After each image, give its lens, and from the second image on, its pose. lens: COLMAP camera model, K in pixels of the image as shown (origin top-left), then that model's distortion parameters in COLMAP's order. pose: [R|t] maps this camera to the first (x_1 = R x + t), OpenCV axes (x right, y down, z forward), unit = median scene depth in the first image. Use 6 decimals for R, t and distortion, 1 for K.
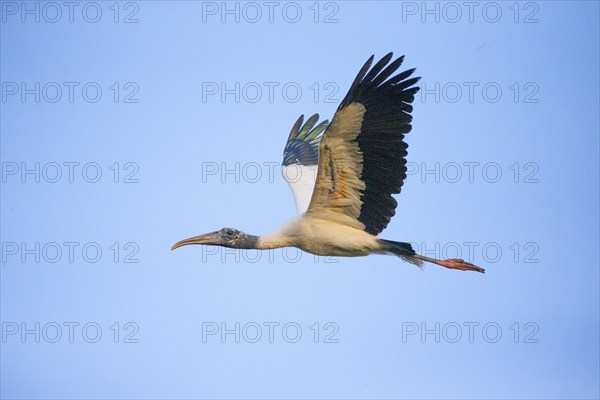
lens RADIAL K [[270.2, 0, 299.9], [0, 270.2, 201.0], [0, 0, 1]] dist [-0.000423, 0.000579]
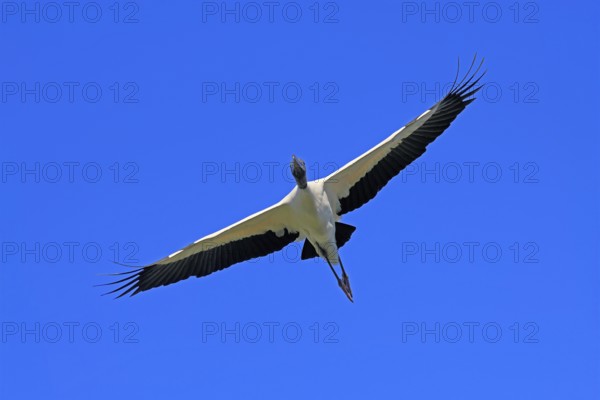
lens RADIAL K [[270.2, 0, 299.9], [0, 270.2, 201.0], [0, 0, 1]] dist [-0.000423, 0.000579]
pose [[1.000000, 0.000069, -0.000250, -0.000048], [-0.000069, 1.000000, 0.000050, -0.592408], [0.000250, -0.000050, 1.000000, -0.000244]]
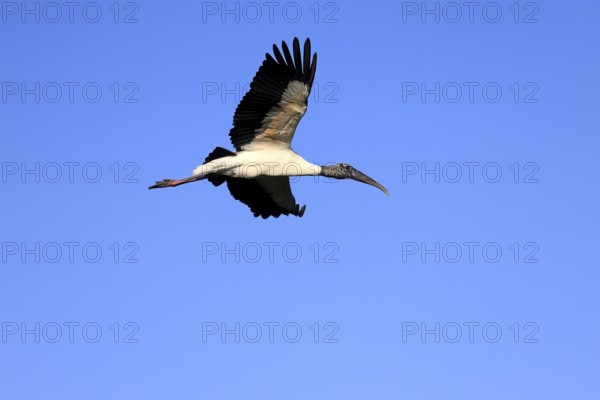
lens RADIAL K [[270.2, 0, 299.9], [0, 270.2, 201.0], [0, 0, 1]] dist [-0.000423, 0.000579]
pose [[1.000000, 0.000006, -0.000175, -0.000054], [-0.000006, 0.999999, 0.001172, -0.539175], [0.000175, -0.001172, 0.999999, -0.000352]]
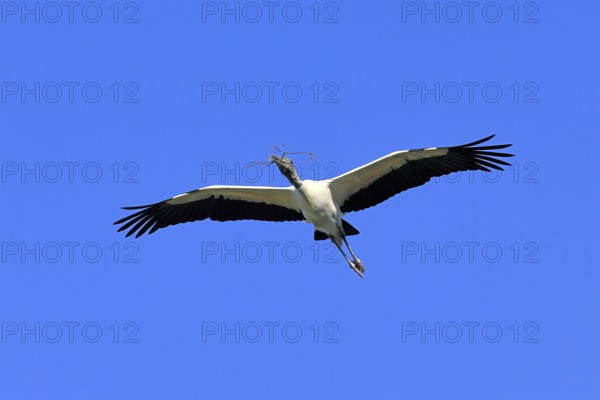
lens RADIAL K [[270.2, 0, 299.9], [0, 270.2, 201.0], [0, 0, 1]] dist [-0.000423, 0.000579]
pose [[1.000000, 0.000194, -0.000347, 0.000018], [-0.000194, 1.000000, 0.000130, -0.432393], [0.000347, -0.000130, 1.000000, -0.000330]]
